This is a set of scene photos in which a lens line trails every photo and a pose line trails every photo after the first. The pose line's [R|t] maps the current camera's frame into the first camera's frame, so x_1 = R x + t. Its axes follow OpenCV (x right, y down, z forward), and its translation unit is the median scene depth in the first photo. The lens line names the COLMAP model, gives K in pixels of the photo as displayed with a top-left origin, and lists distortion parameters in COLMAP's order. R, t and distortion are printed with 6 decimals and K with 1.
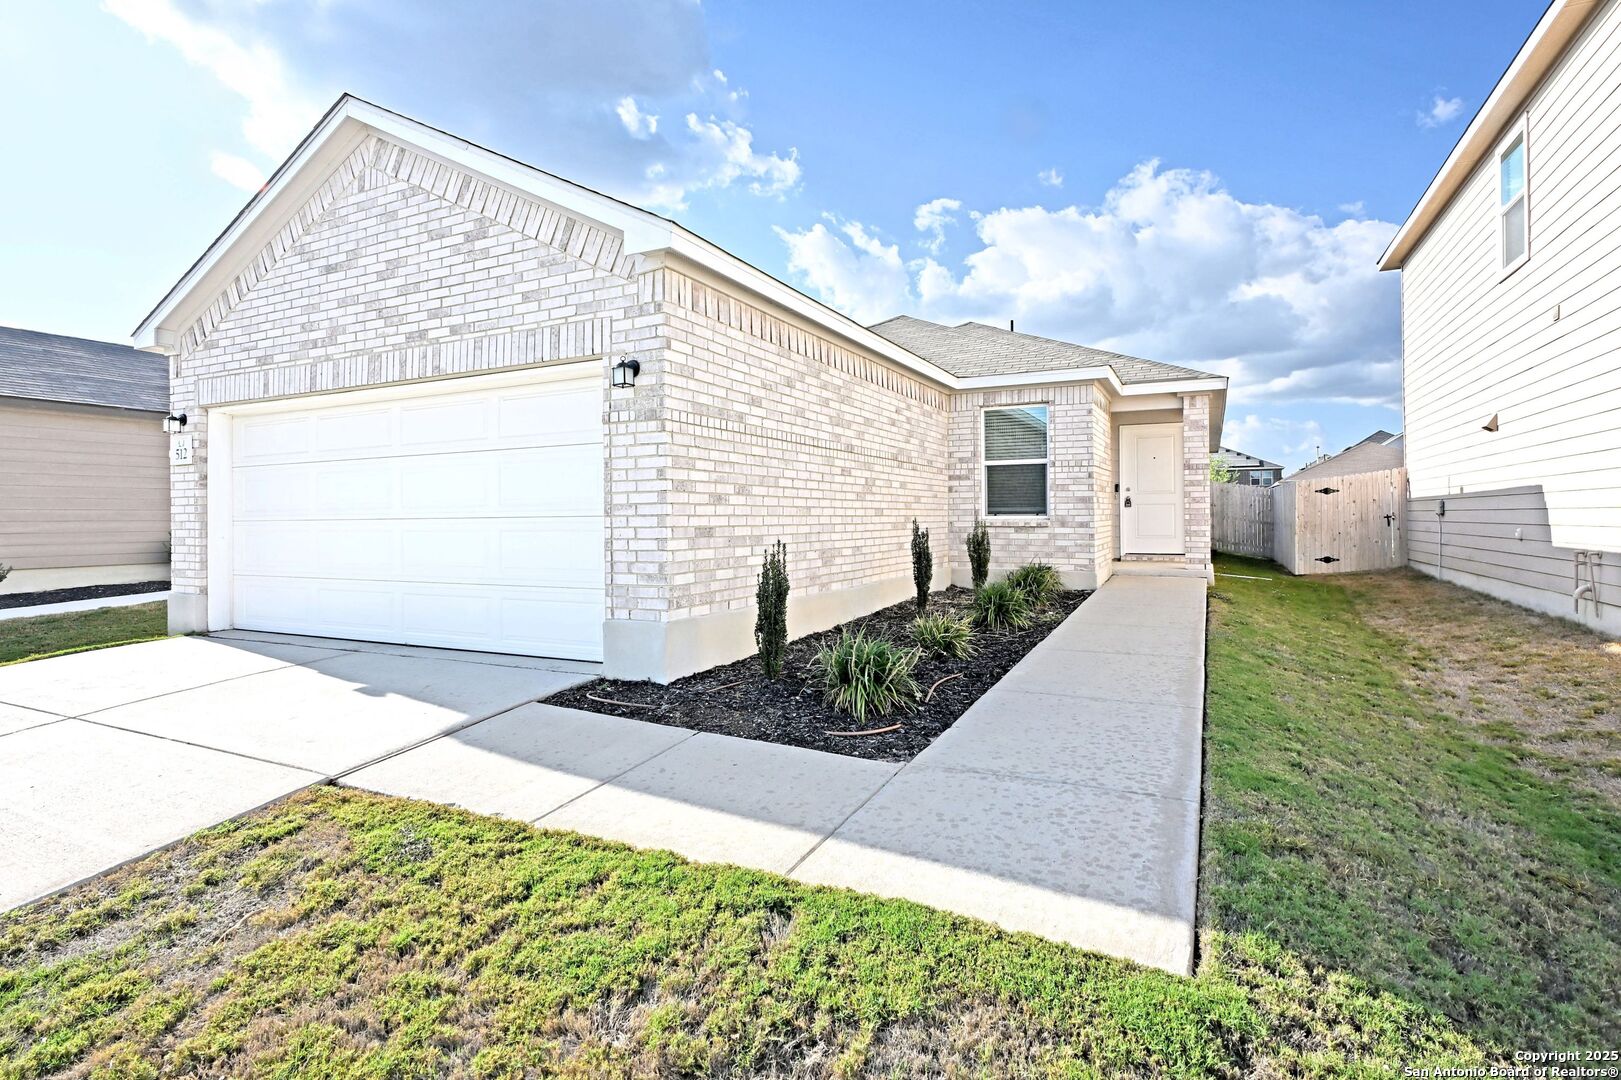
lens RADIAL K [[828.4, 0, 806.3], [0, 828.4, 530.4], [0, 0, 1]] dist [-0.010338, -0.000487]
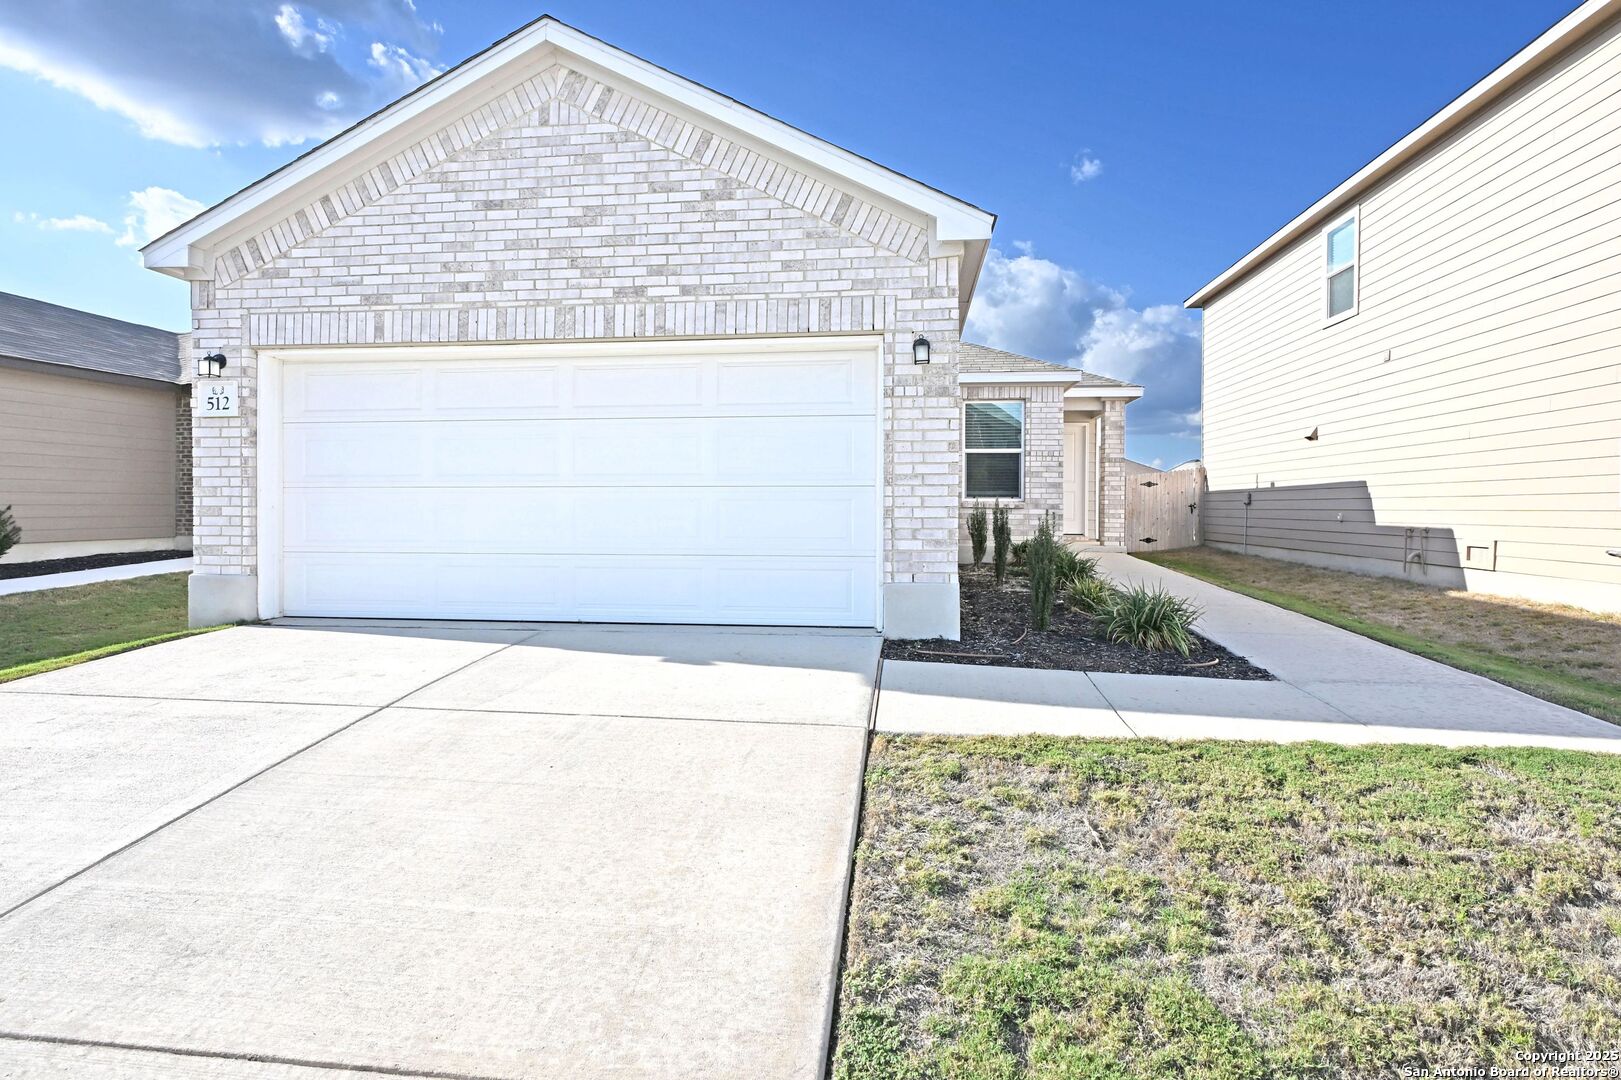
lens RADIAL K [[828.4, 0, 813.9], [0, 828.4, 535.8], [0, 0, 1]] dist [-0.010338, -0.000487]
pose [[0.938954, -0.000197, 0.344042, -0.548777], [-0.005797, 0.999849, 0.016395, 0.024084], [-0.343993, -0.017389, 0.938811, 0.033594]]
